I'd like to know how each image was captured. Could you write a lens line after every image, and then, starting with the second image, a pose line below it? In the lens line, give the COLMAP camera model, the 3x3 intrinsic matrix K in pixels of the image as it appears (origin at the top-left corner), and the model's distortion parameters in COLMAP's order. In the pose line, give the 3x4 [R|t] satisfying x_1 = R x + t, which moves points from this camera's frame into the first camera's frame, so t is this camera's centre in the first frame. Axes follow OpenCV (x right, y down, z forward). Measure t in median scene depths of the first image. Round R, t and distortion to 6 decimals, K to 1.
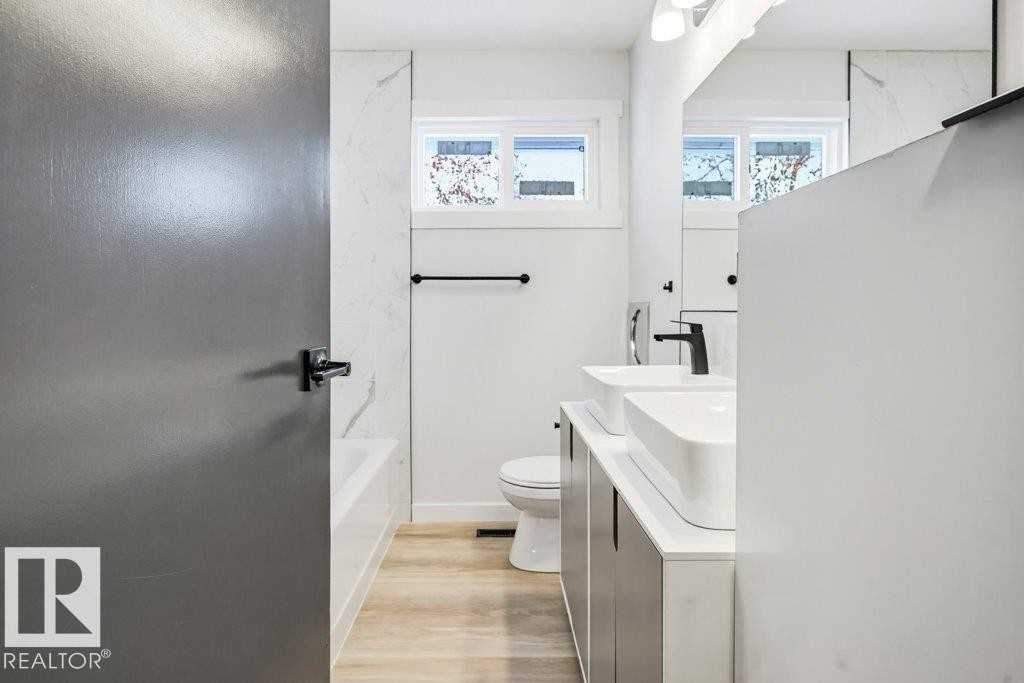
lens RADIAL K [[509.8, 0, 510.7], [0, 509.8, 317.3], [0, 0, 1]] dist [-0.001761, -0.000175]
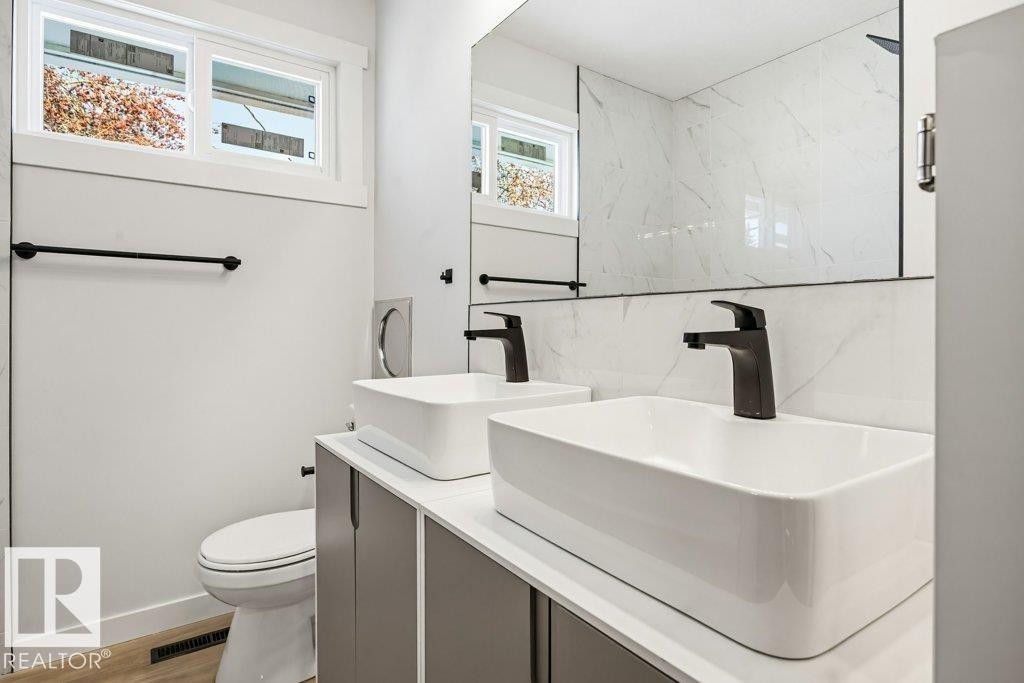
lens RADIAL K [[520.7, 0, 509.9], [0, 520.7, 327.2], [0, 0, 1]] dist [-0.003982, -0.000939]
pose [[0.837713, -0.003632, 0.546098, -0.042408], [0.007301, 0.999963, -0.004550, 0.019086], [-0.546061, 0.007799, 0.837709, 0.193713]]
